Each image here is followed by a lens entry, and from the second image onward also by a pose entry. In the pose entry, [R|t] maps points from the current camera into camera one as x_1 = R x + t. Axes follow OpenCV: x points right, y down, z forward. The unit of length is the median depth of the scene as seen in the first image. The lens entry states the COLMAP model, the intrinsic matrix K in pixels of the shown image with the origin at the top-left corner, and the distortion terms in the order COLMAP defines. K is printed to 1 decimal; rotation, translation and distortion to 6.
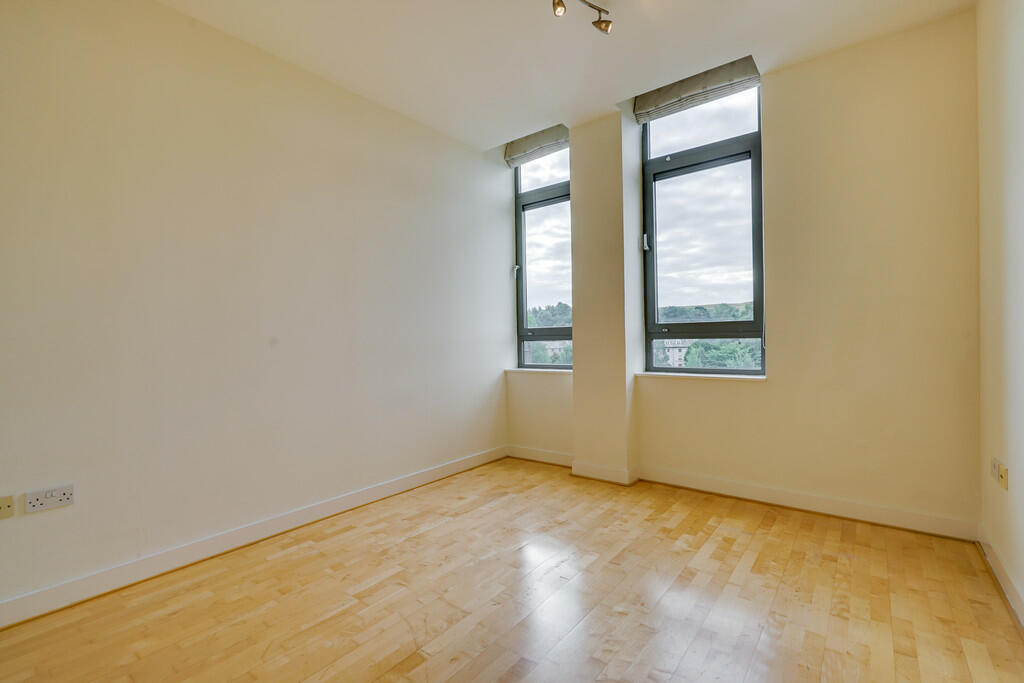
lens RADIAL K [[461.4, 0, 512.0], [0, 461.4, 341.5], [0, 0, 1]] dist [-0.000289, -0.000052]
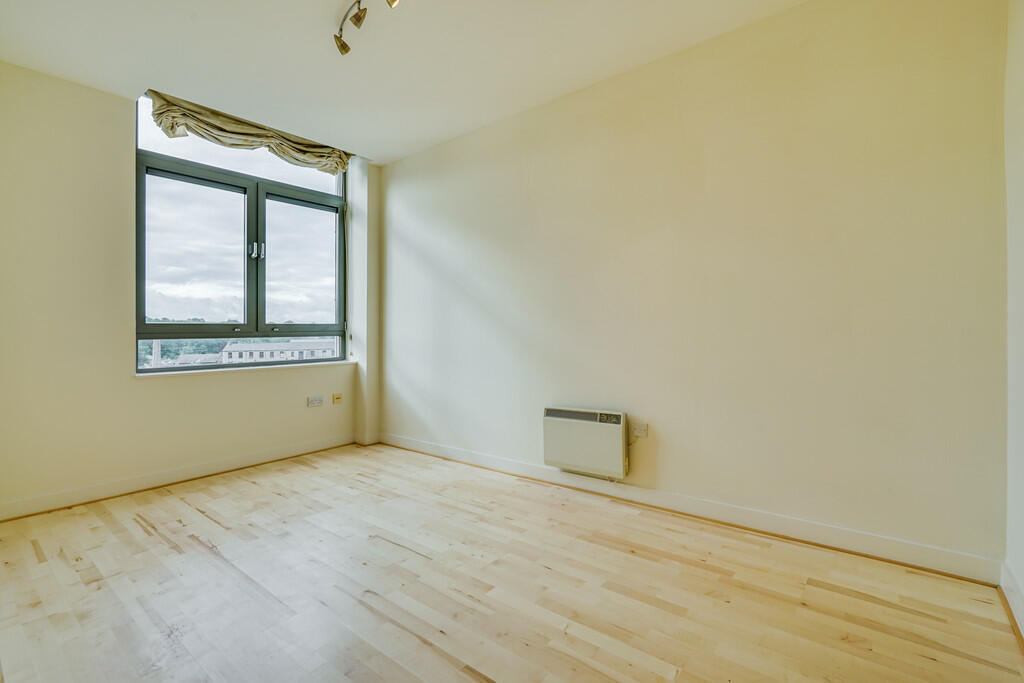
lens RADIAL K [[461.4, 0, 512.0], [0, 461.4, 341.5], [0, 0, 1]] dist [-0.000289, -0.000052]
pose [[0.020668, 0.000469, 0.999786, -0.652368], [0.014081, 0.999901, -0.000761, 0.011906], [-0.999687, 0.014094, 0.020660, 0.234286]]
